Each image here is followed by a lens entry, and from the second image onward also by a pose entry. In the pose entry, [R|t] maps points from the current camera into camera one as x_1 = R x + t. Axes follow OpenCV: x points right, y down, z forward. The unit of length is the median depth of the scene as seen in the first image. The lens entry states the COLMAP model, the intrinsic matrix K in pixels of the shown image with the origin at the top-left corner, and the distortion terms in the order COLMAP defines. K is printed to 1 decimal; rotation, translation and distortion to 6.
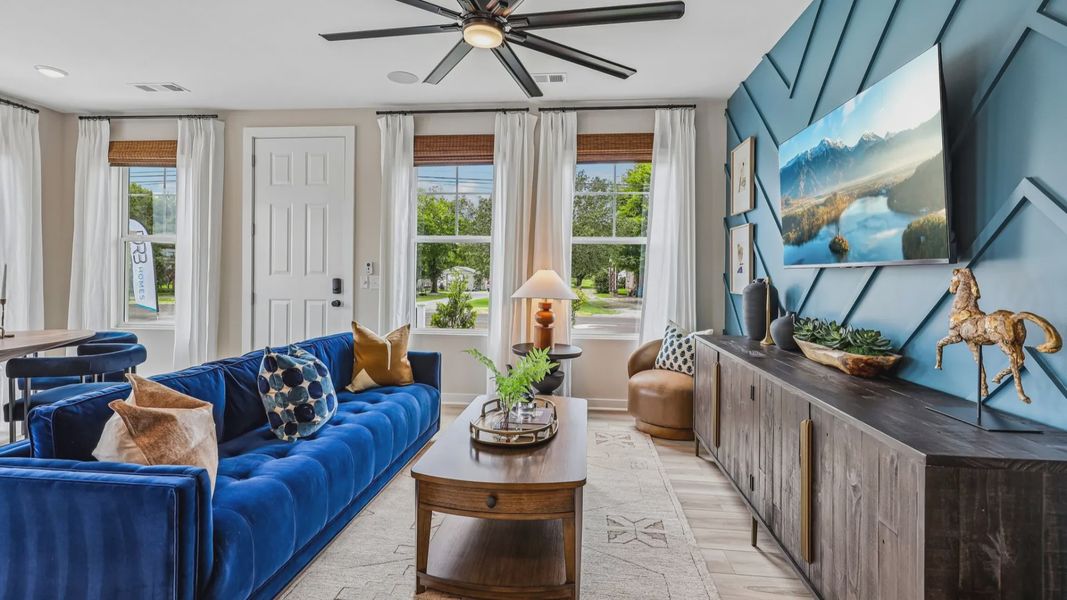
lens RADIAL K [[480.9, 0, 548.0], [0, 480.9, 280.9], [0, 0, 1]] dist [-0.019103, 0.001115]
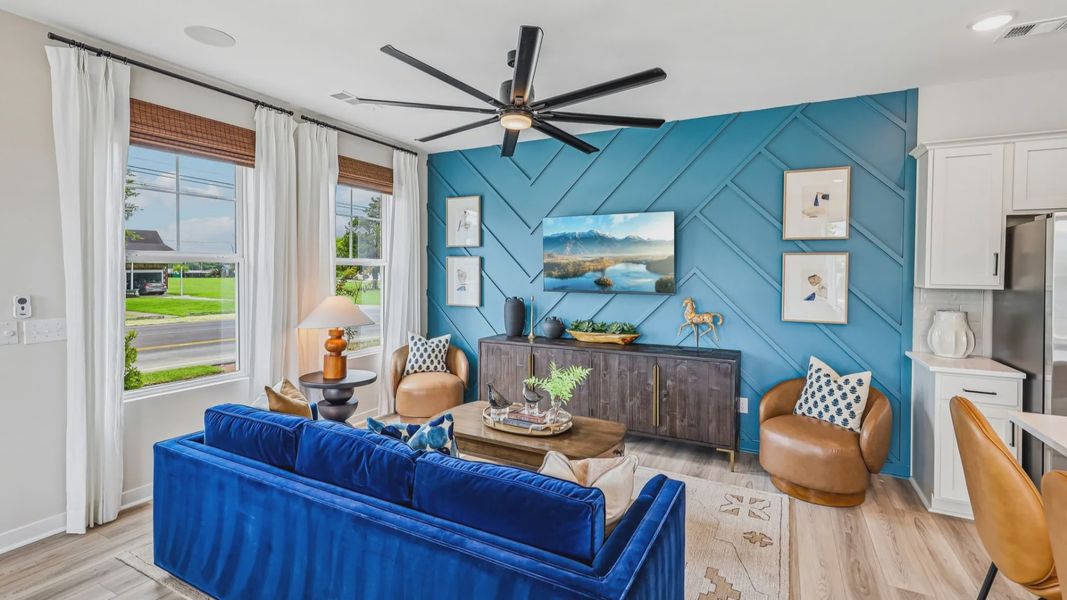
lens RADIAL K [[480.9, 0, 531.5], [0, 480.9, 273.5], [0, 0, 1]] dist [-0.019103, 0.001115]
pose [[0.362992, -0.017888, 0.931621, -0.723924], [0.006267, 0.999840, 0.016756, -0.077049], [-0.931771, -0.000244, 0.363046, 0.278241]]
